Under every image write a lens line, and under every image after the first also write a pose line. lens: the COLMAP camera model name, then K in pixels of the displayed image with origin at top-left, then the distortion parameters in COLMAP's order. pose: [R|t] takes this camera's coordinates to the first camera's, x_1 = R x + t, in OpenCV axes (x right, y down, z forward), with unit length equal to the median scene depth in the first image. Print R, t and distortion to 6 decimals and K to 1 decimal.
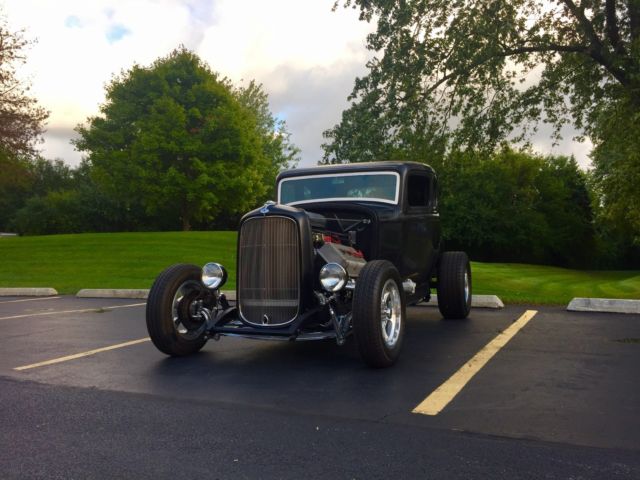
lens RADIAL K [[550.3, 0, 321.2], [0, 550.3, 236.8], [0, 0, 1]] dist [0.097498, -0.144536]
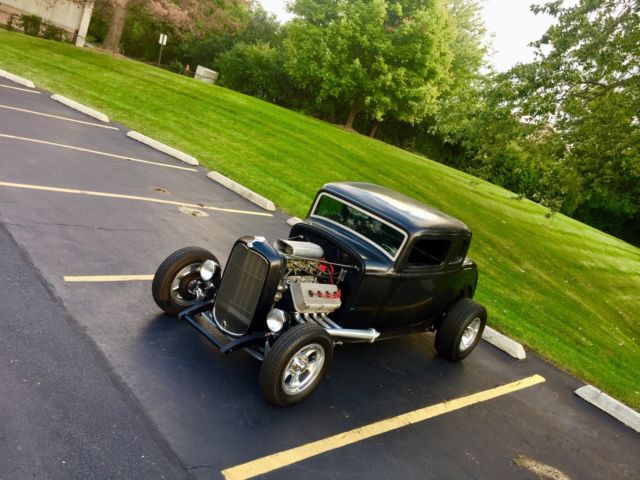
lens RADIAL K [[550.3, 0, 321.2], [0, 550.3, 236.8], [0, 0, 1]] dist [0.097498, -0.144536]
pose [[0.888847, 0.380293, -0.255594, 0.188034], [-0.316897, 0.913103, 0.256554, -0.236142], [0.330949, -0.147040, 0.932122, -0.040662]]
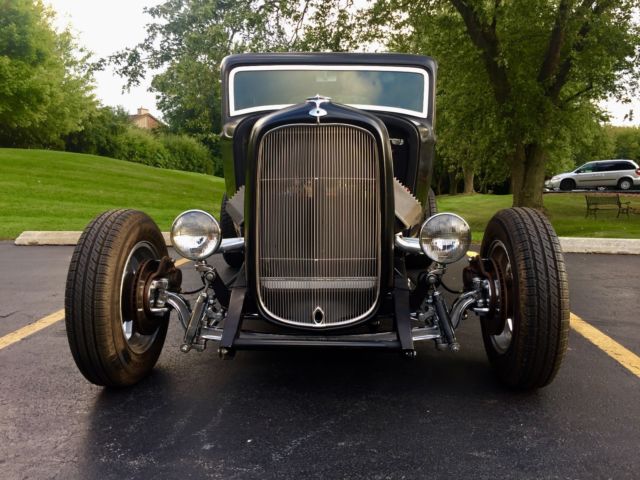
lens RADIAL K [[550.3, 0, 321.2], [0, 550.3, 236.8], [0, 0, 1]] dist [0.097498, -0.144536]
pose [[0.930660, -0.022088, 0.365219, -0.164005], [-0.026940, 0.991330, 0.128602, 0.001373], [-0.364893, -0.129524, 0.921996, 0.278325]]
